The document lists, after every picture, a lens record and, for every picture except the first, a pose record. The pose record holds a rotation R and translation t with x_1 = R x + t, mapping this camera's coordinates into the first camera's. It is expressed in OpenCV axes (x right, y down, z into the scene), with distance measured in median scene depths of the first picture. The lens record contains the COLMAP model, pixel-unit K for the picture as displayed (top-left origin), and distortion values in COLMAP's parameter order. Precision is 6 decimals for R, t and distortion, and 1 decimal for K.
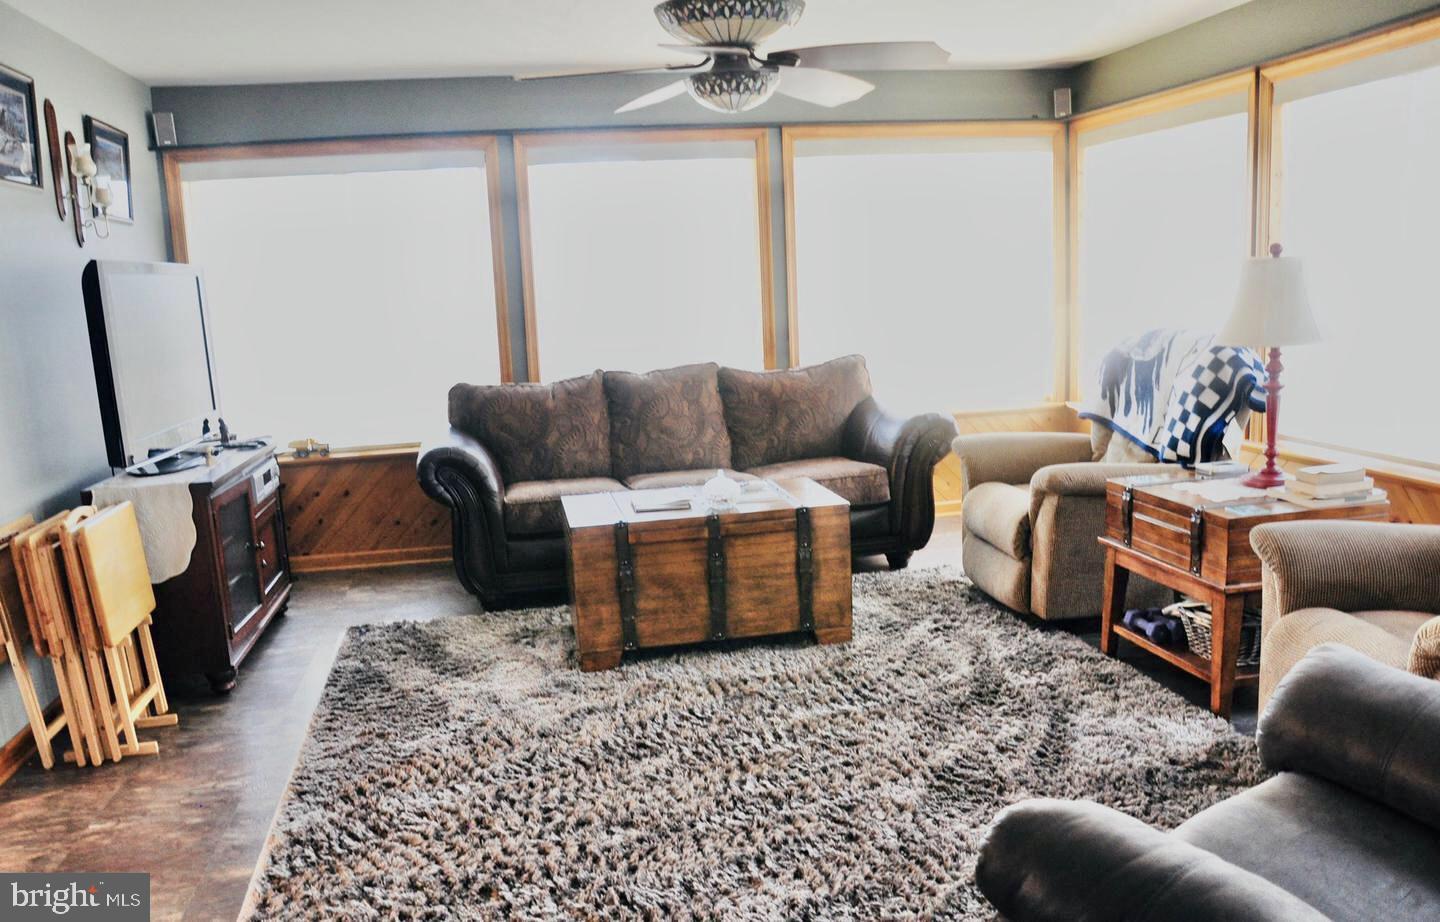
lens RADIAL K [[1119.1, 0, 721.4], [0, 1119.1, 475.7], [0, 0, 1]] dist [-0.103663, 0.004090]
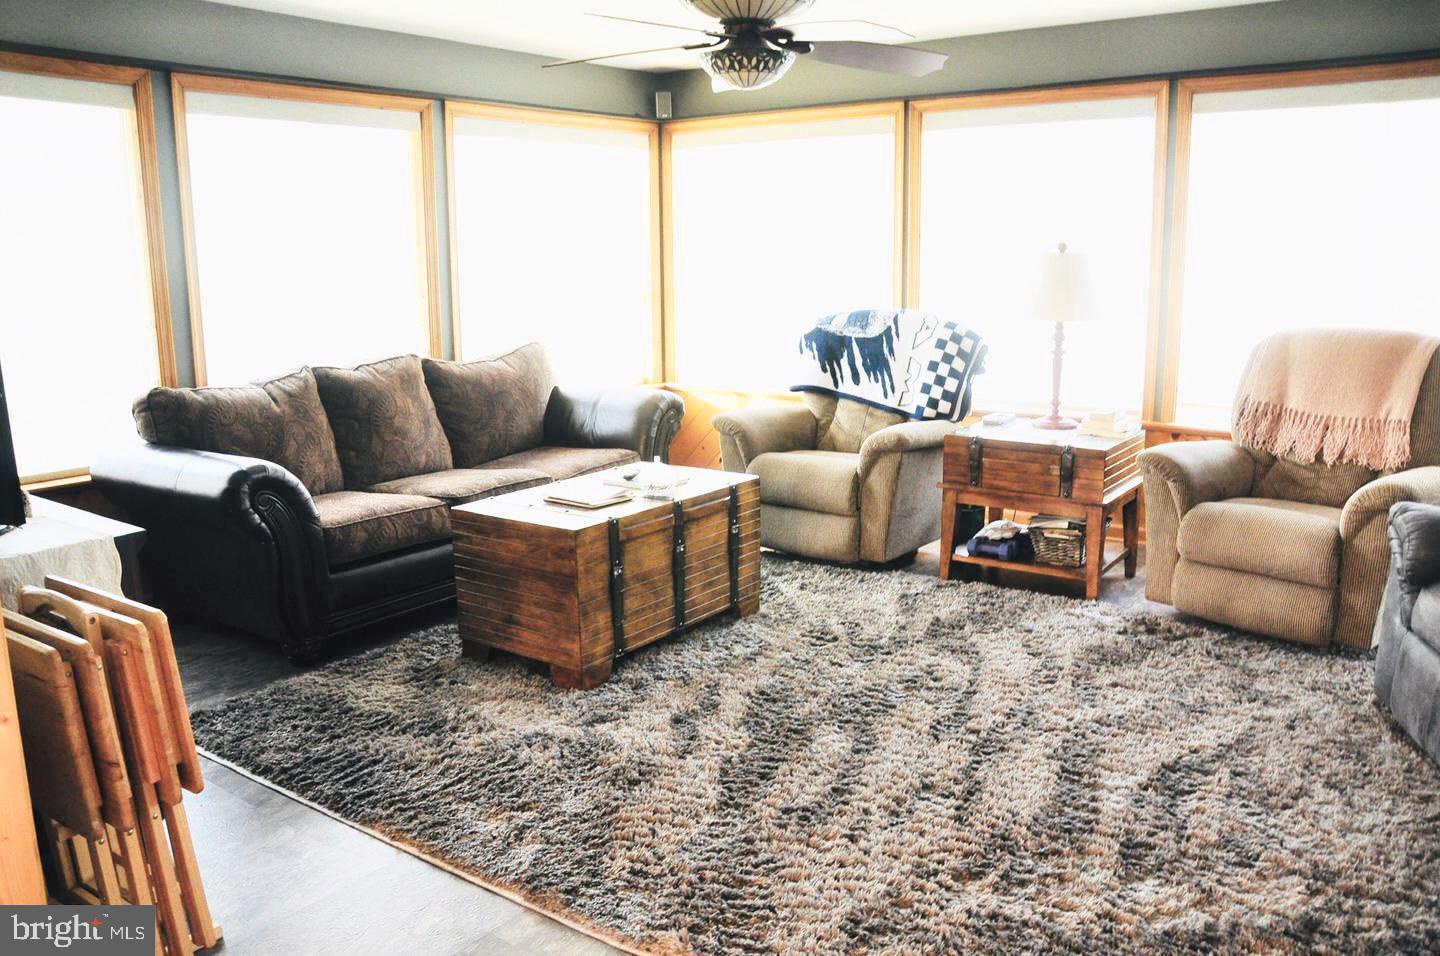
lens RADIAL K [[1125.4, 0, 721.9], [0, 1125.4, 480.6], [0, 0, 1]] dist [-0.144298, 0.102112]
pose [[0.741277, -0.098773, 0.663892, -0.591675], [0.096093, 0.994541, 0.040672, -0.017488], [-0.664285, 0.033647, 0.746722, 0.237018]]
